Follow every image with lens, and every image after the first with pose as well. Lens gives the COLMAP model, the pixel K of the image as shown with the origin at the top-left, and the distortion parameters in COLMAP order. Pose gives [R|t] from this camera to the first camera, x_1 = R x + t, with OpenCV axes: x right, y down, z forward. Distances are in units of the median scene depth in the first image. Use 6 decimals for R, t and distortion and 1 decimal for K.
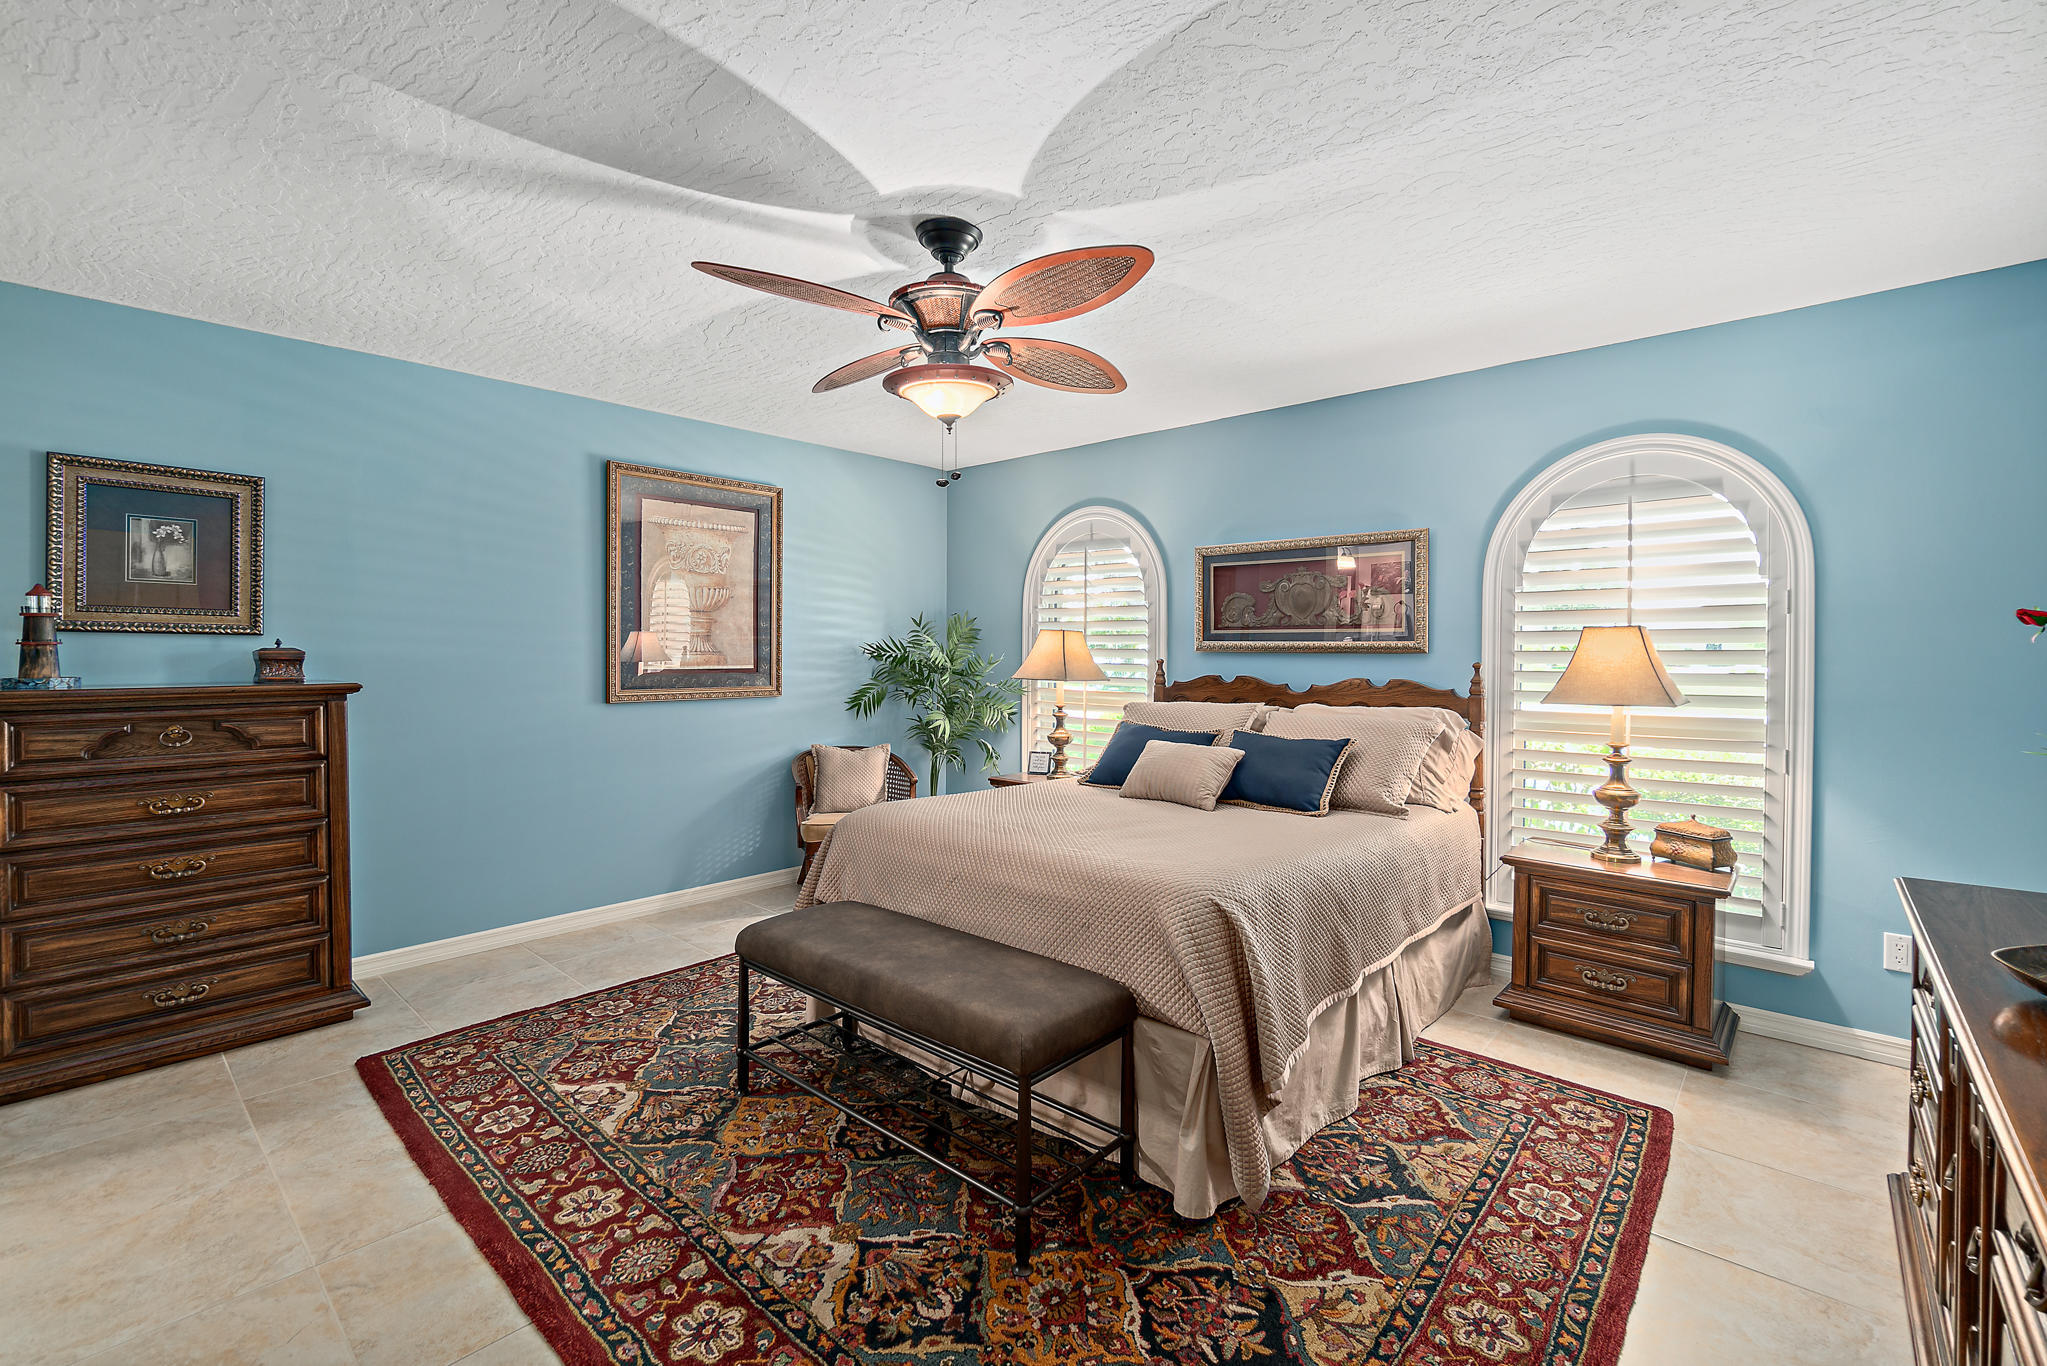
lens RADIAL K [[882.9, 0, 1017.9], [0, 882.9, 671.9], [0, 0, 1]] dist [-0.001108, -0.000053]
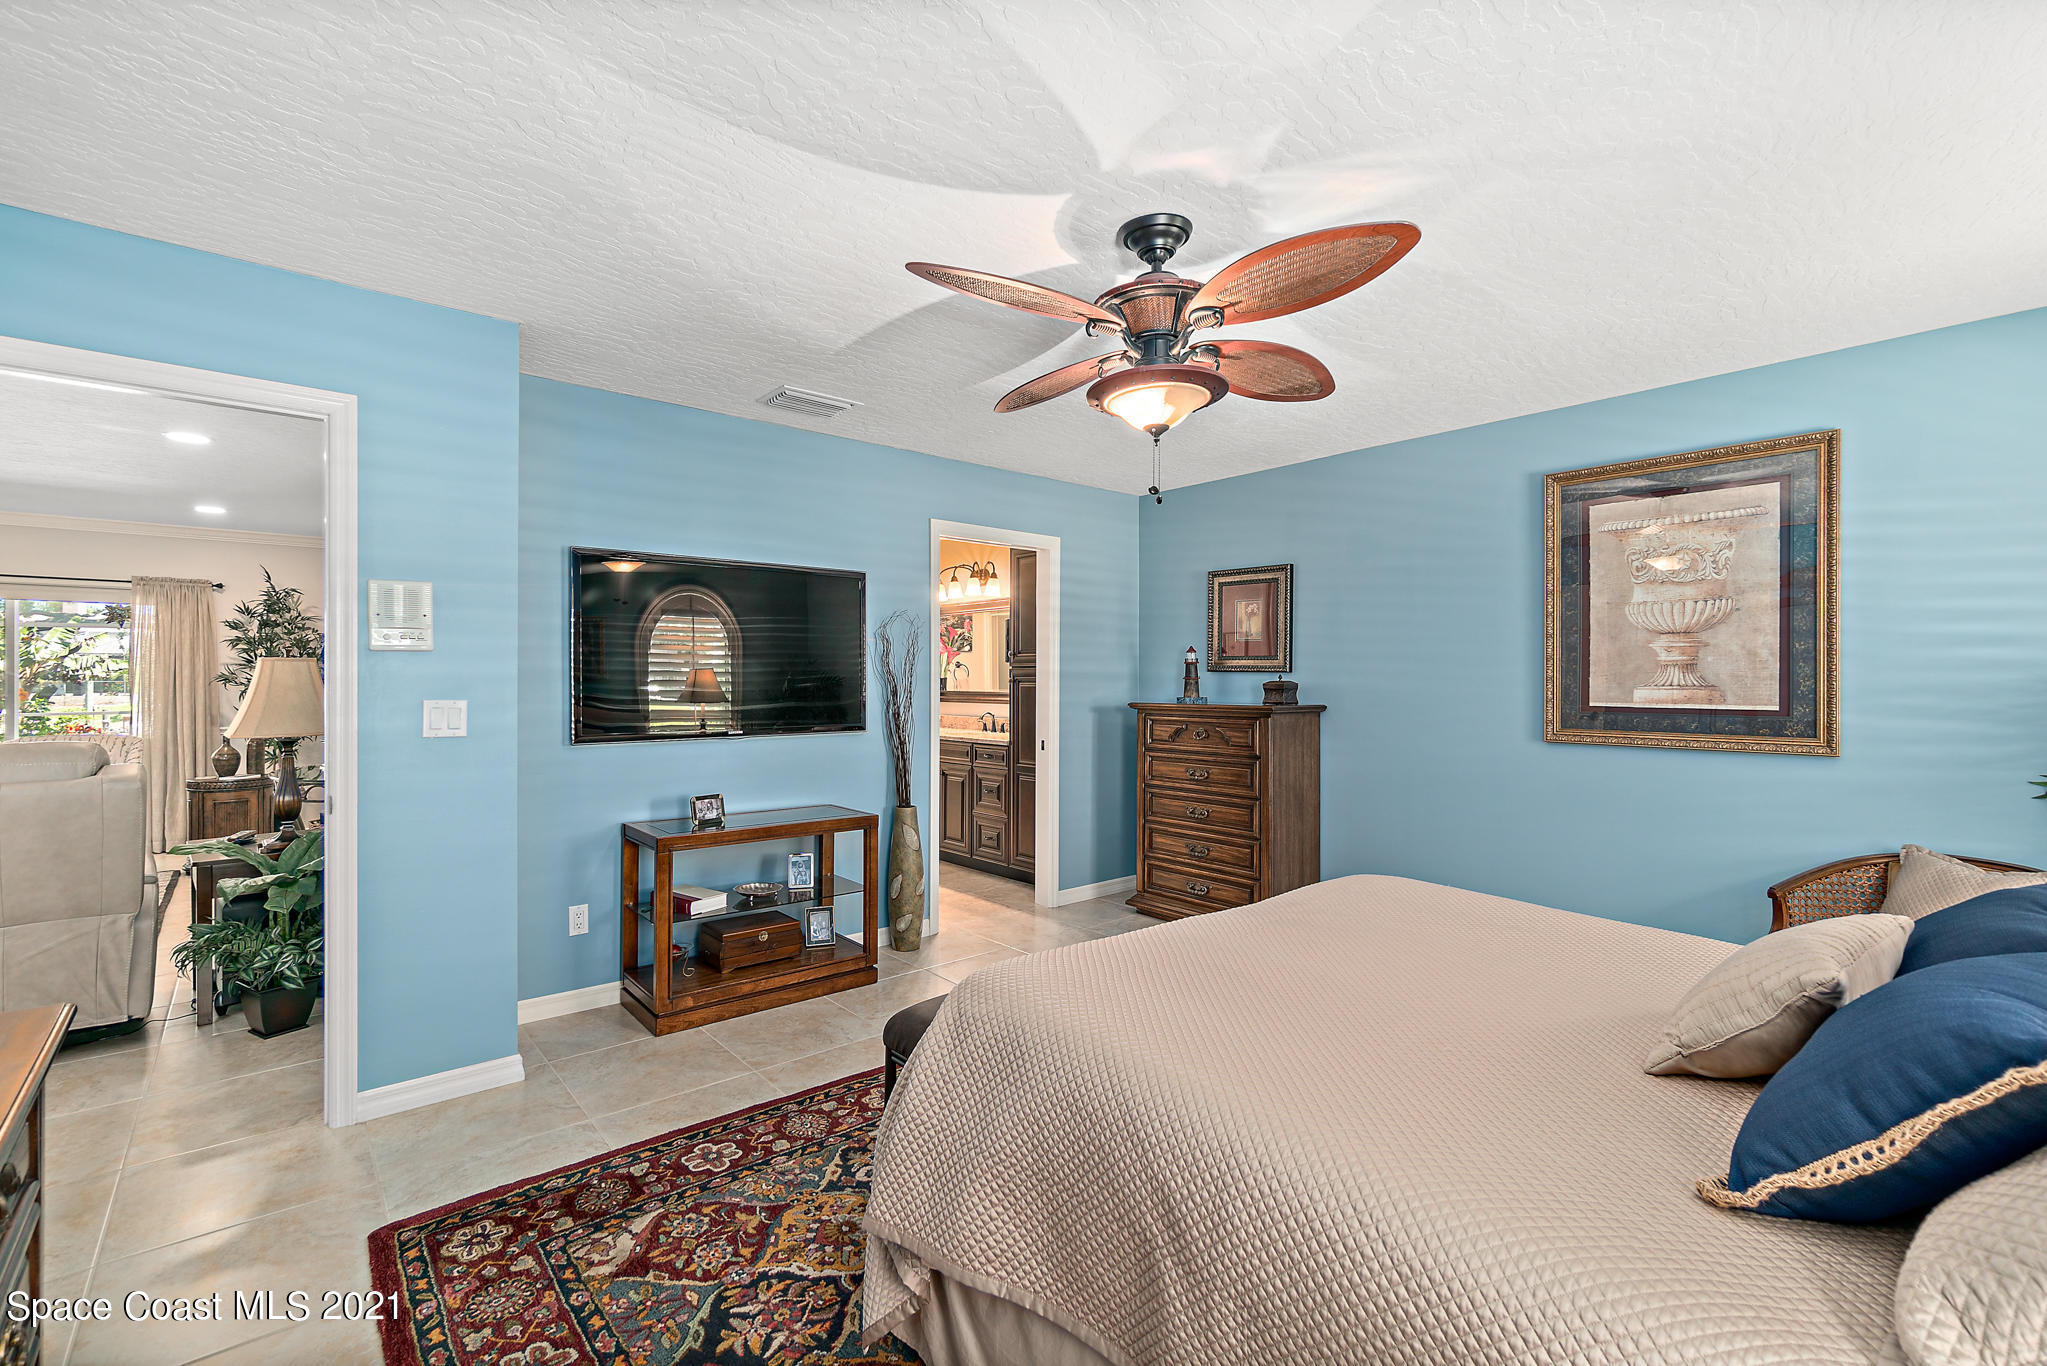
lens RADIAL K [[882.9, 0, 1017.9], [0, 882.9, 671.9], [0, 0, 1]] dist [-0.001108, -0.000053]
pose [[-0.127138, -0.011730, -0.991816, 0.699901], [-0.029285, 0.999539, -0.008068, -0.017717], [0.991453, 0.028020, -0.127423, 0.796776]]
